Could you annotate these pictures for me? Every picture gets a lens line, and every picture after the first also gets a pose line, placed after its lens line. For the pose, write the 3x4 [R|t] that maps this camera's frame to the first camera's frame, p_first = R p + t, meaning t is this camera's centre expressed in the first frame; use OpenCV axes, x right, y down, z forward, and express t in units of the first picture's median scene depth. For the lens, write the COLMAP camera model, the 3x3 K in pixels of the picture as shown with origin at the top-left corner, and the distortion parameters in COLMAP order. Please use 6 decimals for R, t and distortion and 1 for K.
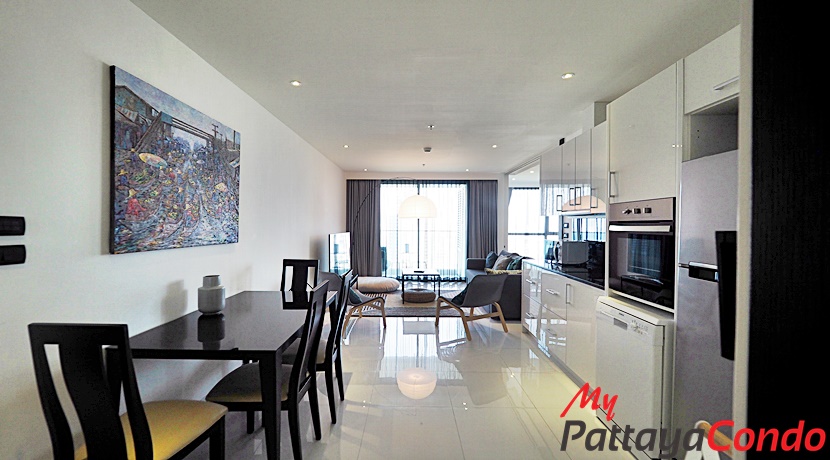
lens RADIAL K [[350.4, 0, 406.6], [0, 350.4, 224.8], [0, 0, 1]] dist [-0.008516, -0.000040]
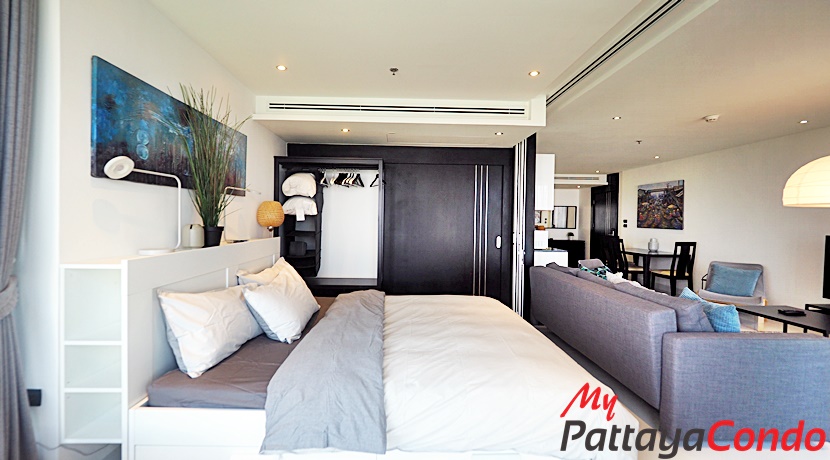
lens RADIAL K [[350.4, 0, 406.6], [0, 350.4, 224.8], [0, 0, 1]] dist [-0.008516, -0.000040]
pose [[-0.999440, -0.023281, -0.024045, 1.598370], [-0.023808, 0.999478, 0.021855, 0.011665], [0.023524, 0.022415, -0.999472, 3.913796]]
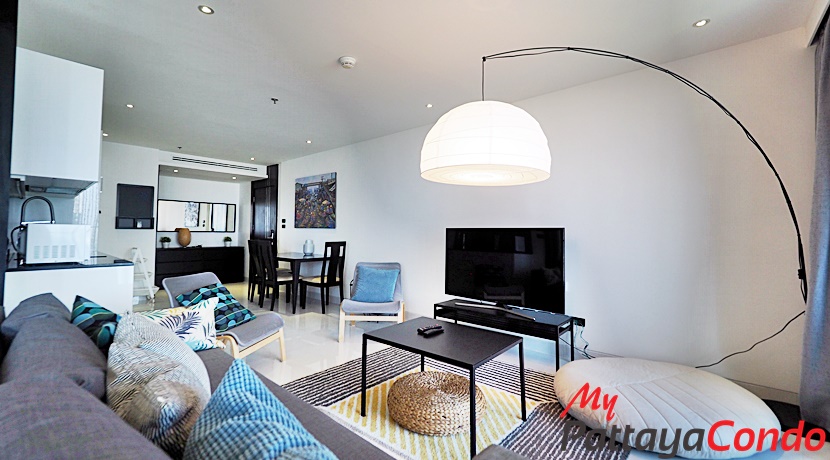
lens RADIAL K [[350.4, 0, 406.6], [0, 350.4, 224.8], [0, 0, 1]] dist [-0.008516, -0.000040]
pose [[-0.665696, -0.033368, -0.745477, 0.852268], [-0.021833, 0.999443, -0.025240, 0.082188], [0.745904, -0.000526, -0.666054, 3.219429]]
